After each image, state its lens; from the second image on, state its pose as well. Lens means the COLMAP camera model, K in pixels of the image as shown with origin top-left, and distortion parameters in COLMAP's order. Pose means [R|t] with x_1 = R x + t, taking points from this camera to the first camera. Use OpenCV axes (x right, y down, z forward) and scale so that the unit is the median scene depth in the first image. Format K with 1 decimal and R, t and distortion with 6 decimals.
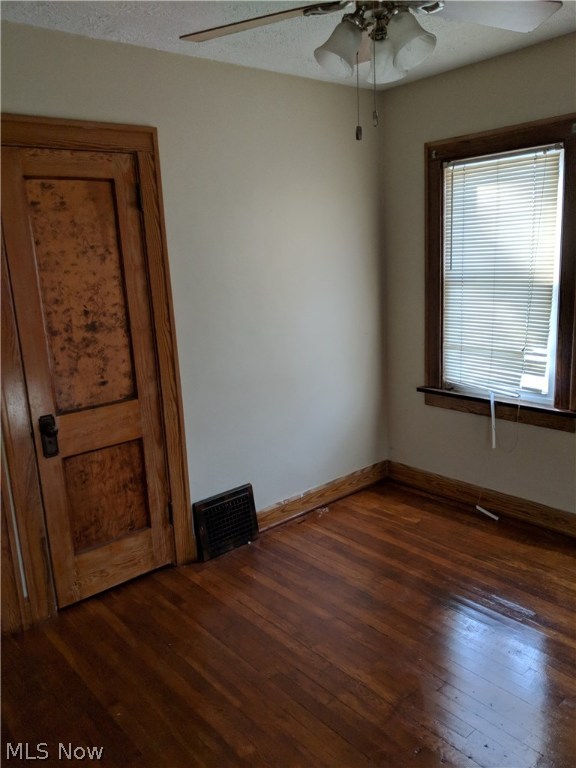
lens RADIAL K [[605.0, 0, 288.0], [0, 605.0, 384.0], [0, 0, 1]] dist [0.065838, -0.122137]
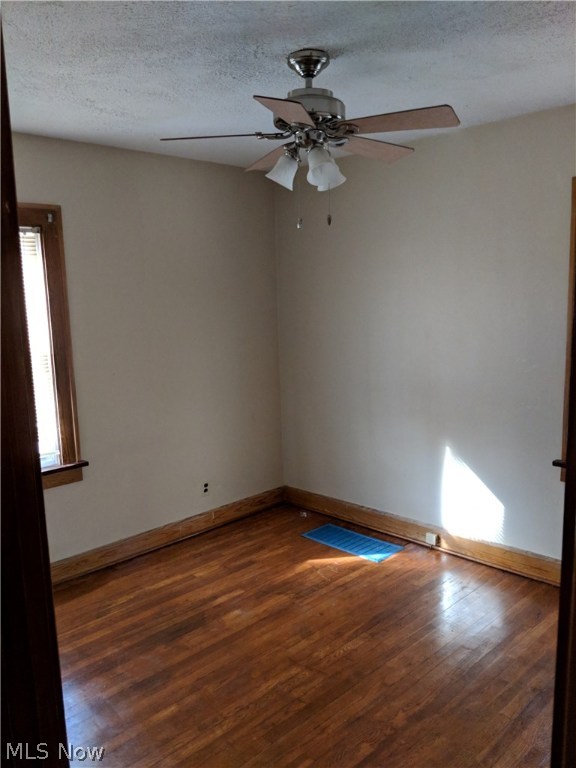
lens RADIAL K [[615.5, 0, 290.6], [0, 615.5, 388.6], [0, 0, 1]] dist [0.082539, -0.150538]
pose [[-0.071818, -0.097035, 0.992686, -0.667214], [0.243728, 0.963378, 0.111803, -0.113822], [-0.967181, 0.249975, -0.045538, 0.608109]]
